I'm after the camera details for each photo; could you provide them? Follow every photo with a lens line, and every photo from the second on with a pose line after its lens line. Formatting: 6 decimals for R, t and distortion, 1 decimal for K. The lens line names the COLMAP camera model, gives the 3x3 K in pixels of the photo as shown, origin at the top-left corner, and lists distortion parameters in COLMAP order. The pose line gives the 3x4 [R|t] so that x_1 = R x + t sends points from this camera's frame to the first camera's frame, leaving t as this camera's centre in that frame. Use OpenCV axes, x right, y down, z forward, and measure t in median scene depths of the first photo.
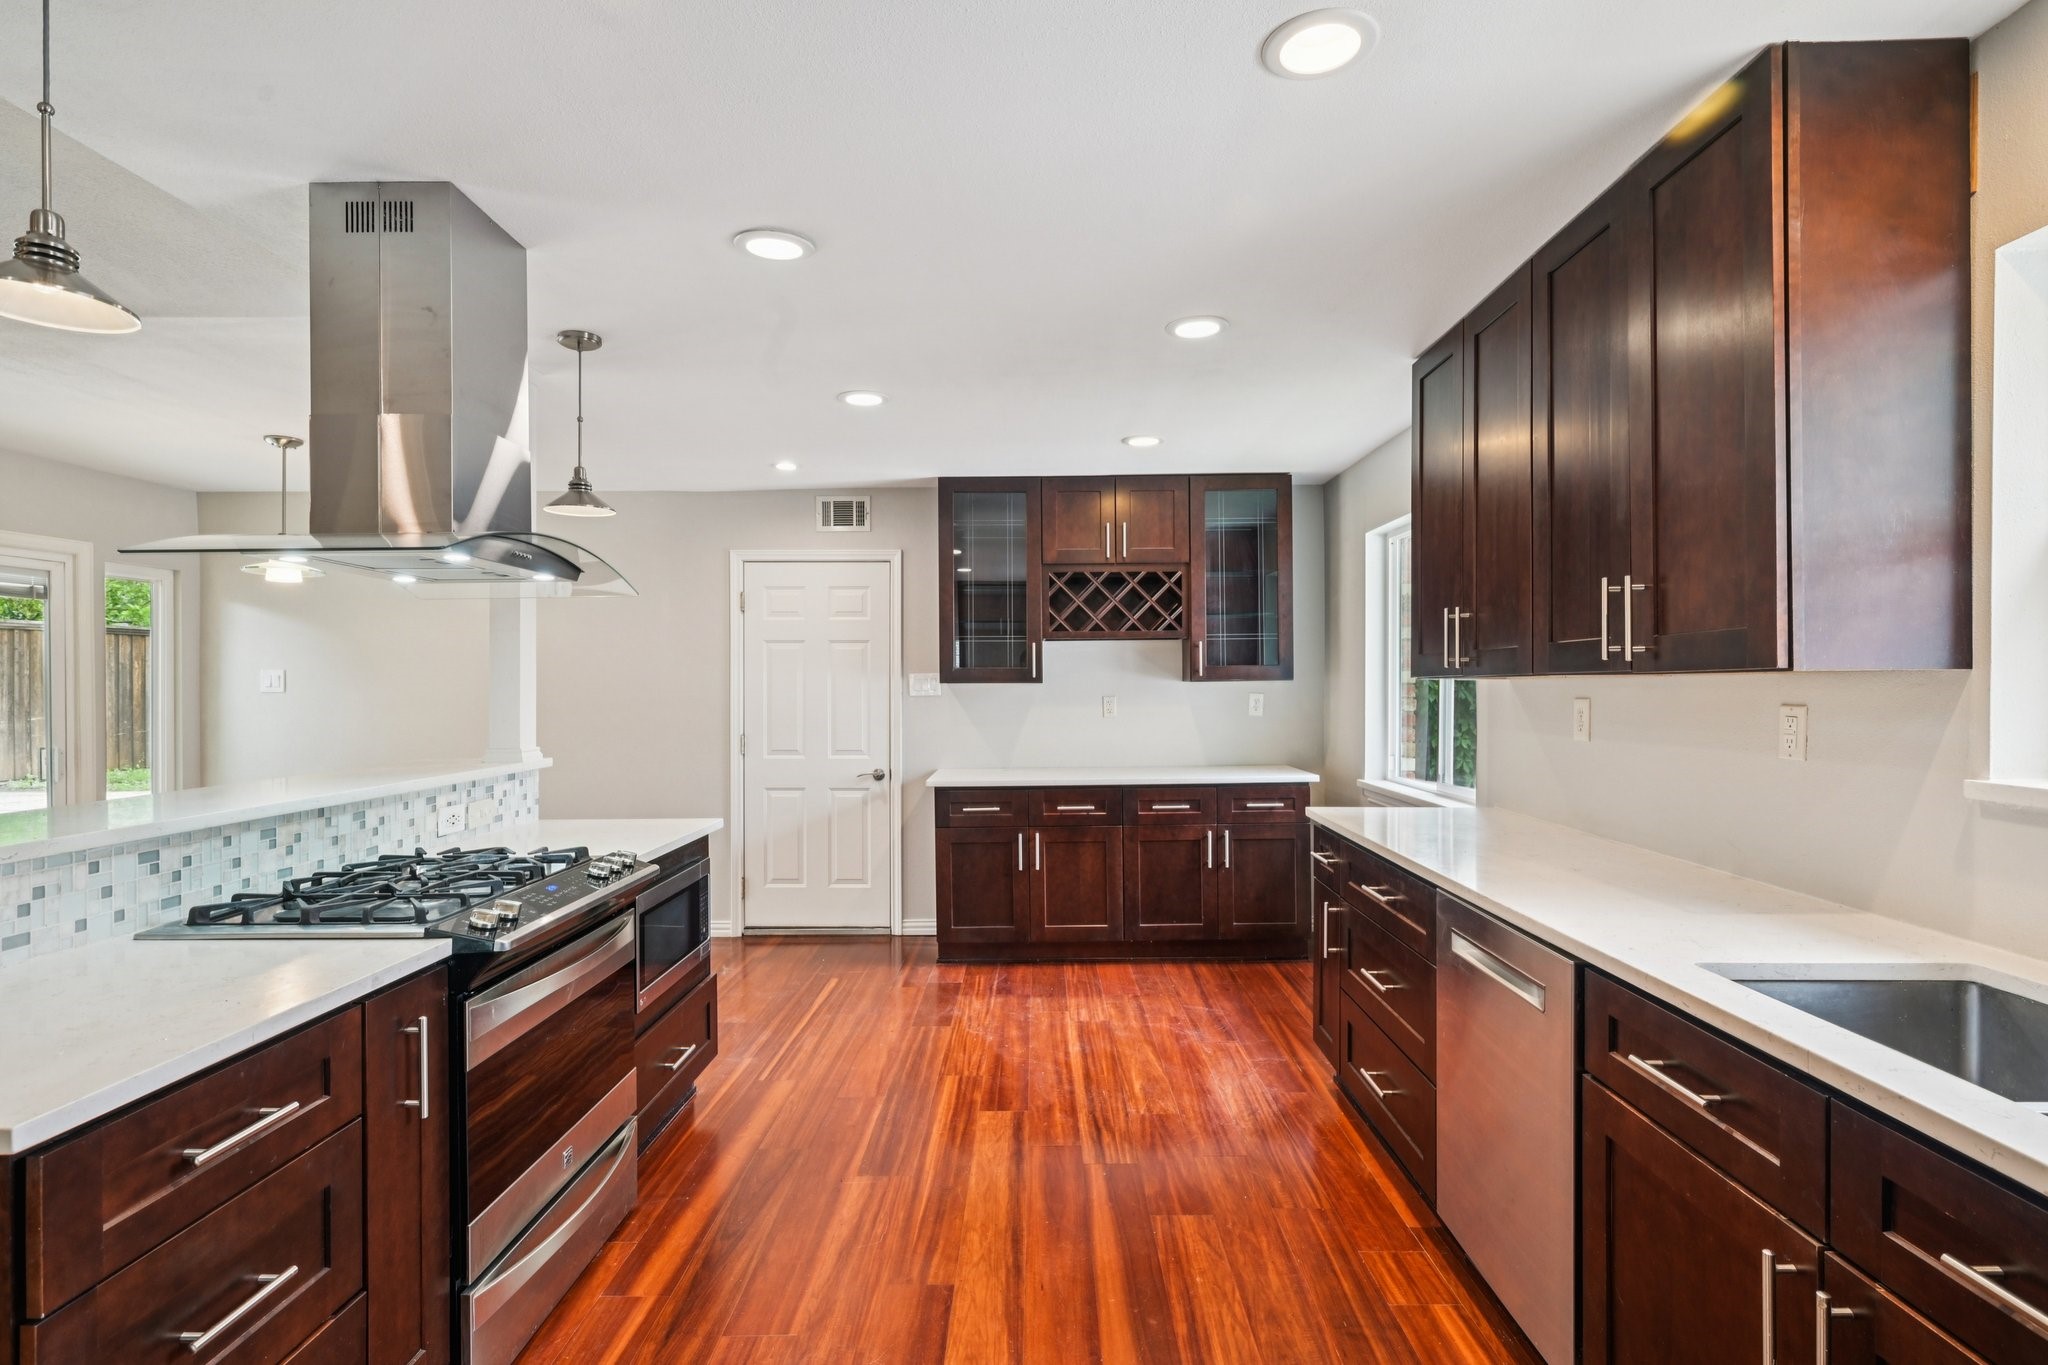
lens RADIAL K [[994.6, 0, 1029.3], [0, 994.6, 687.3], [0, 0, 1]] dist [0.000977, 0.000611]
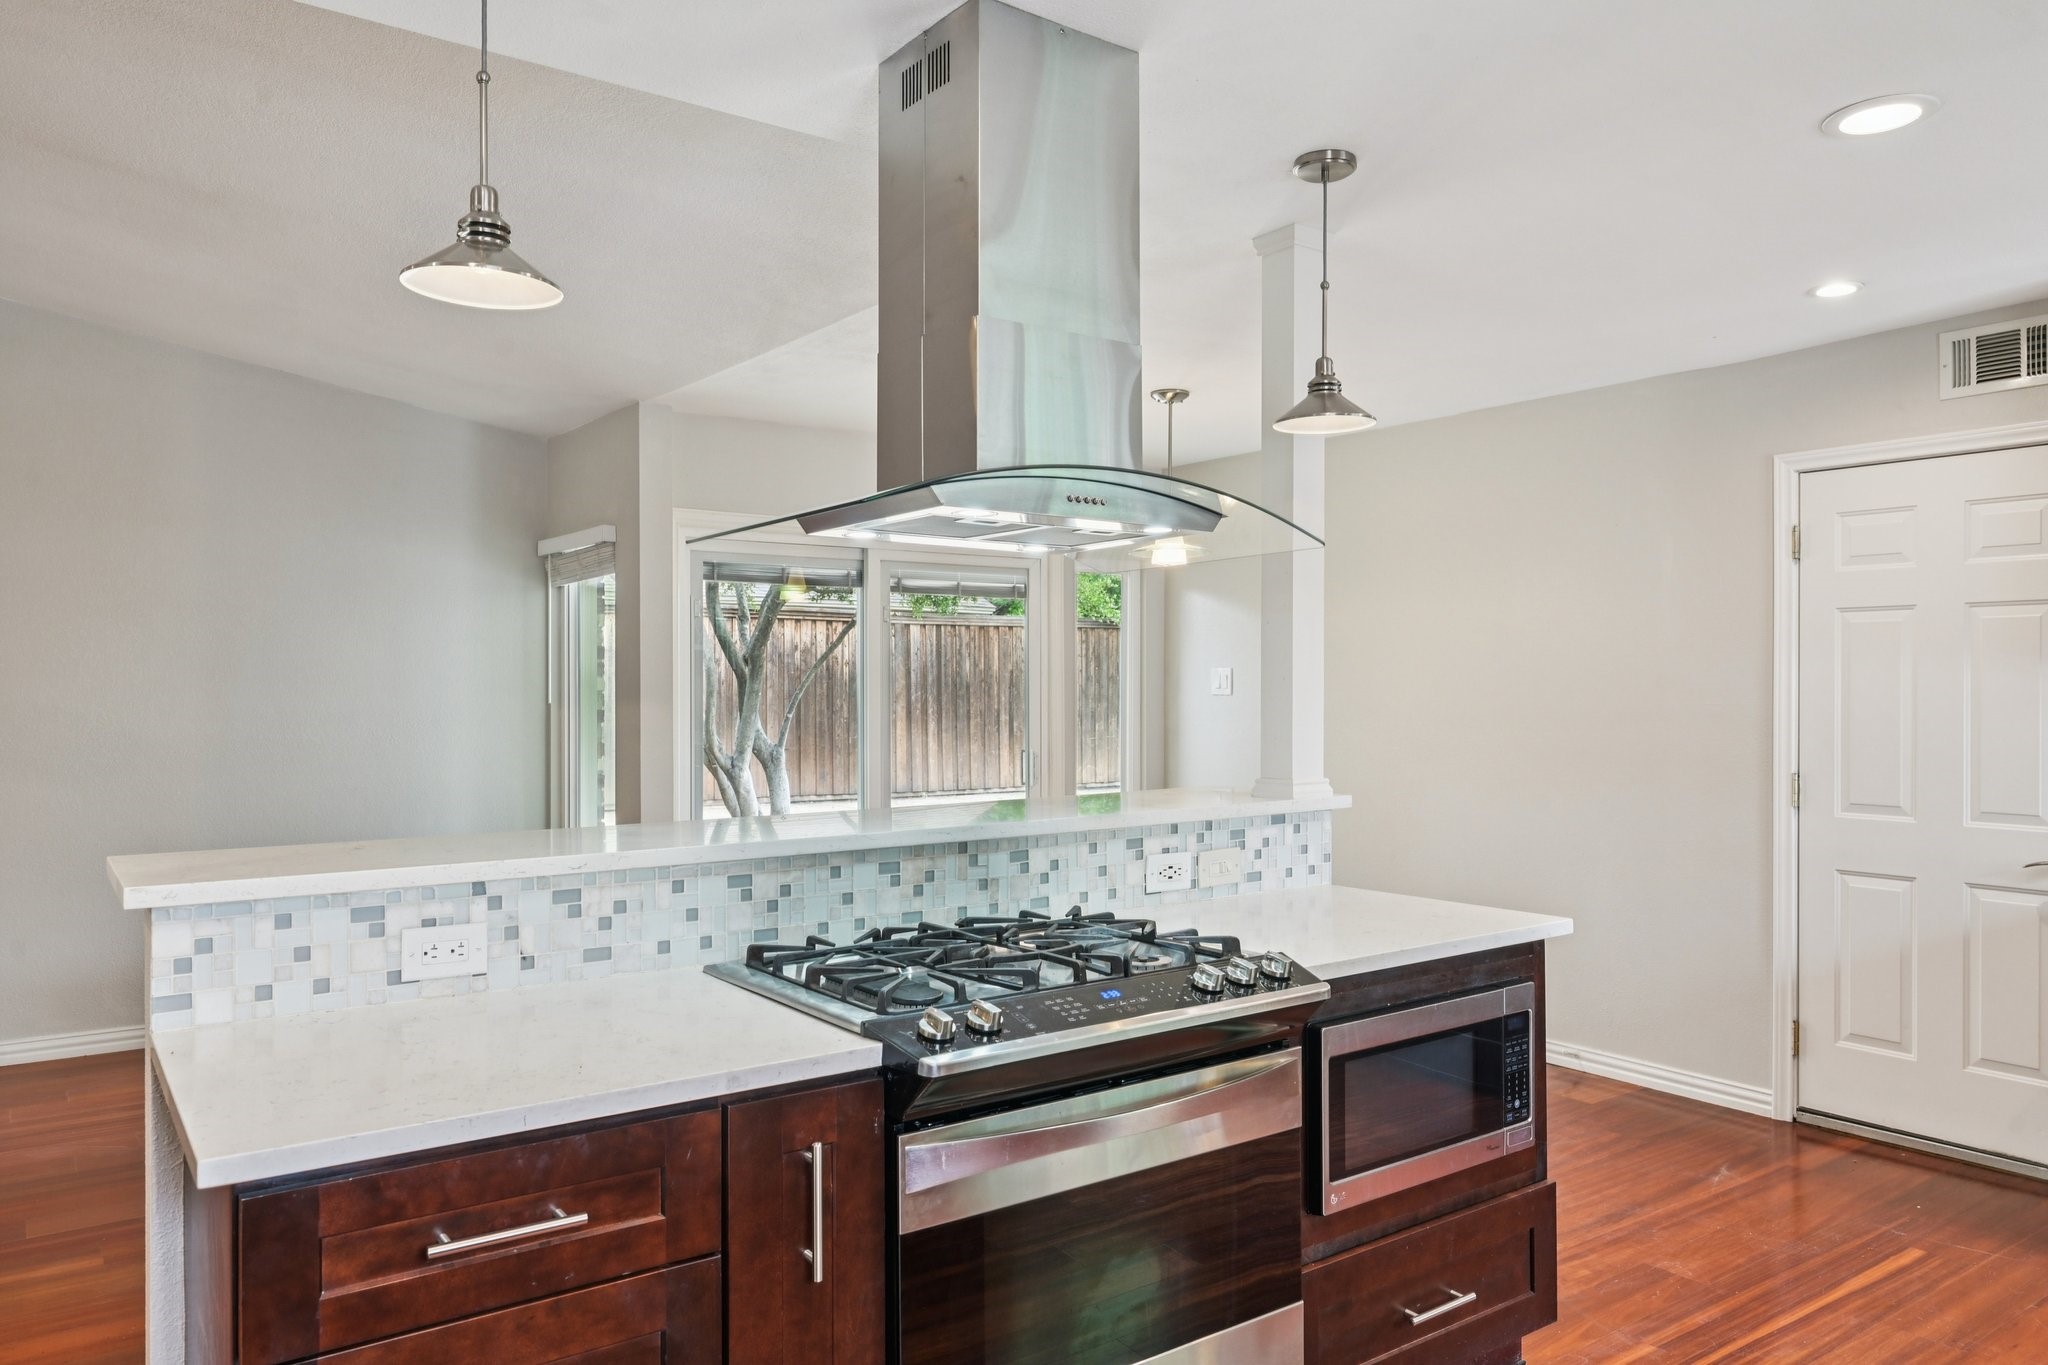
lens RADIAL K [[1397.1, 0, 1028.8], [0, 1397.1, 689.0], [0, 0, 1]] dist [-0.003977, -0.002154]
pose [[0.594279, 0.003141, -0.804253, 0.215225], [-0.002114, 0.999995, 0.002344, -0.004508], [0.804256, 0.000307, 0.594282, 0.356969]]
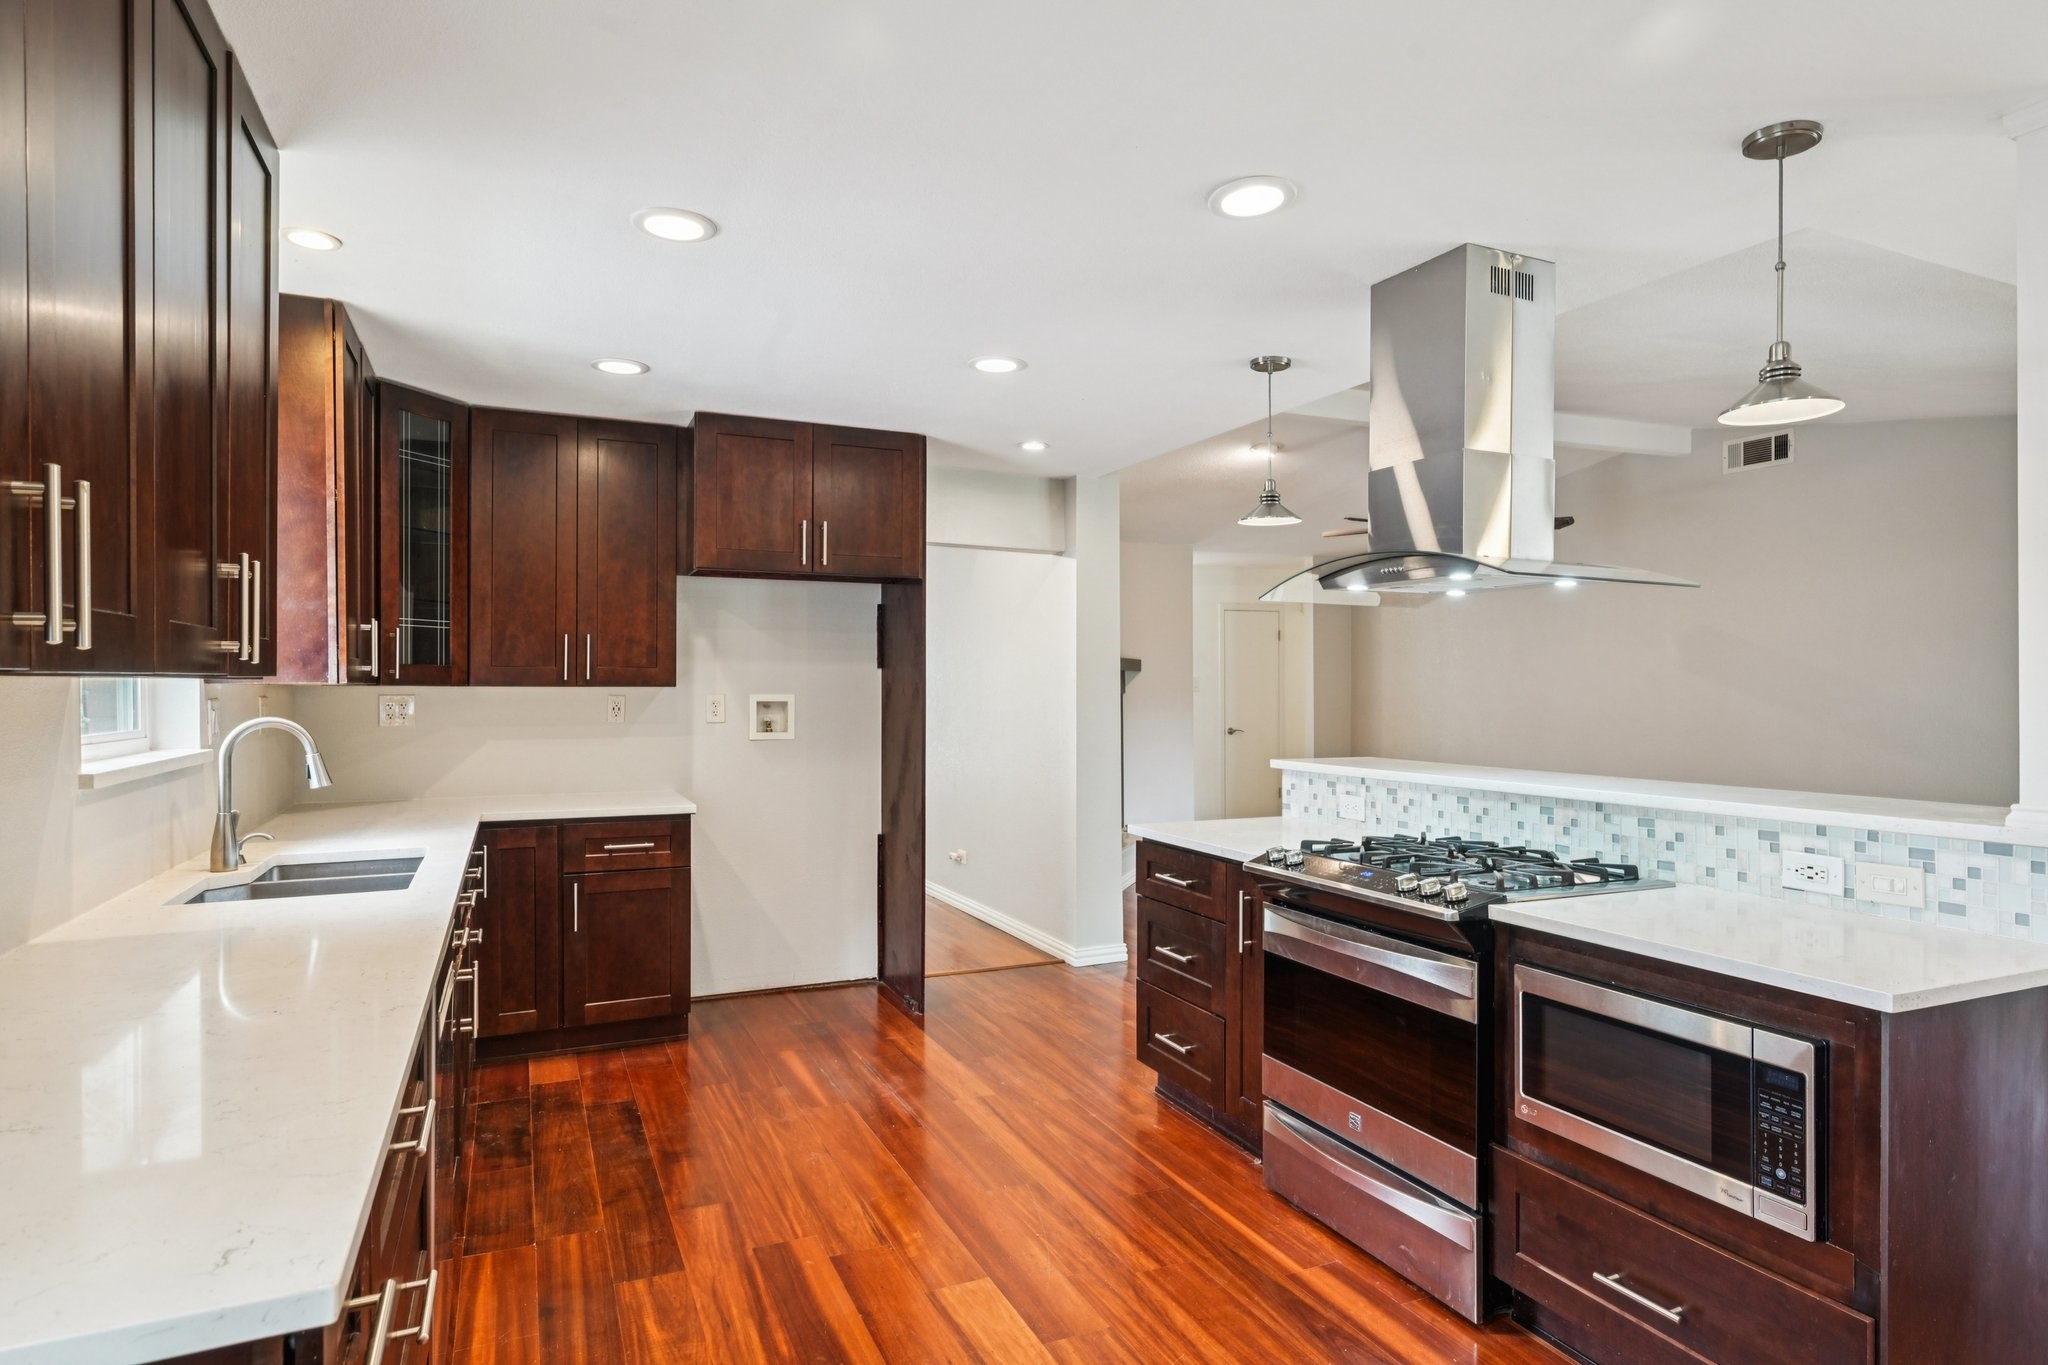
lens RADIAL K [[1131.8, 0, 1024.0], [0, 1131.8, 682.5], [0, 0, 1]] dist [-0.001671, -0.000027]
pose [[-0.909960, 0.002835, -0.414687, 0.339676], [0.002391, 0.999996, 0.001588, -0.010955], [0.414690, 0.000454, -0.909963, 1.768944]]
